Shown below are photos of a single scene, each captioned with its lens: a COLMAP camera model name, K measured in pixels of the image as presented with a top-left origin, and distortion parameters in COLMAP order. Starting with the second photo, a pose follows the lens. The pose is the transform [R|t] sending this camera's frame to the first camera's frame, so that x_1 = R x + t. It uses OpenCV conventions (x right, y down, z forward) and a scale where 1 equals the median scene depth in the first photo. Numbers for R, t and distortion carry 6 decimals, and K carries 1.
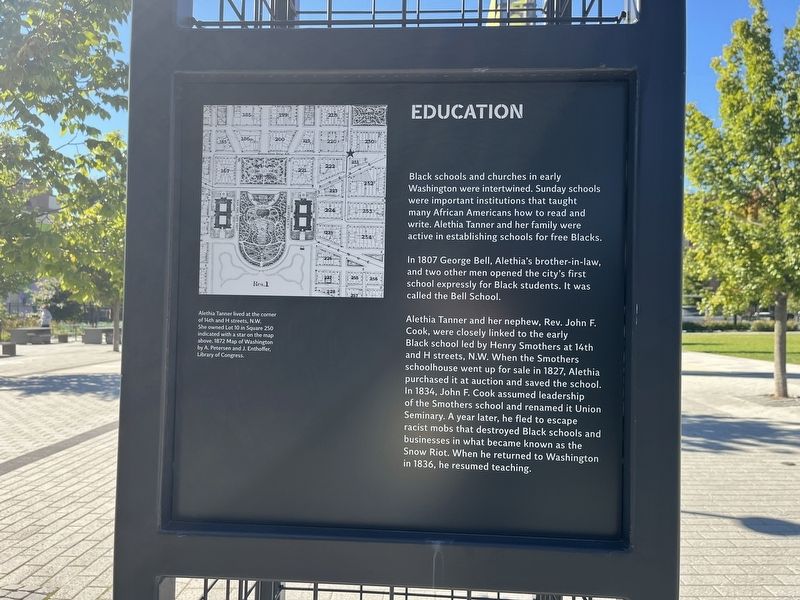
lens RADIAL K [[602.4, 0, 402.1], [0, 602.4, 304.3], [0, 0, 1]] dist [0.011603, -0.021946]
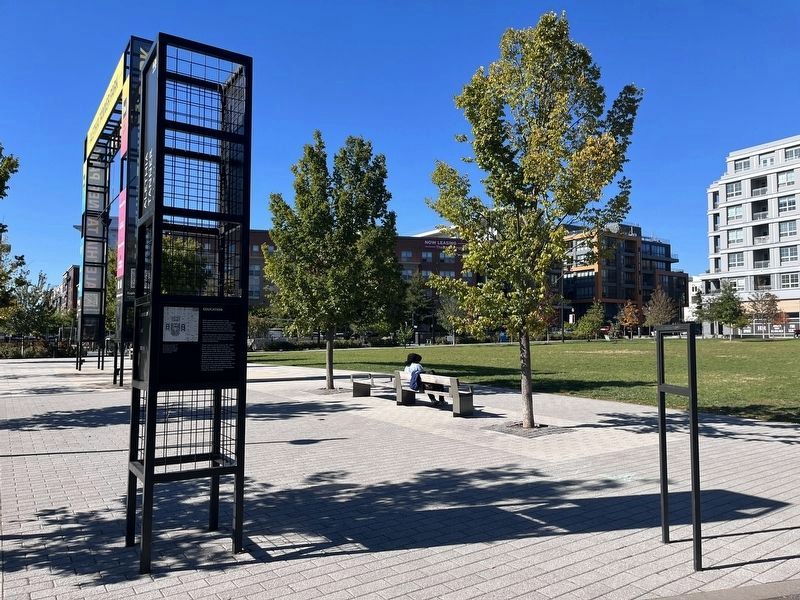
lens RADIAL K [[602.4, 0, 403.0], [0, 602.4, 303.3], [0, 0, 1]] dist [0.011603, -0.021946]
pose [[0.807113, 0.022037, 0.589985, -0.157065], [-0.000480, 0.999327, -0.036669, -0.014097], [-0.590396, 0.029313, 0.806581, -0.406540]]
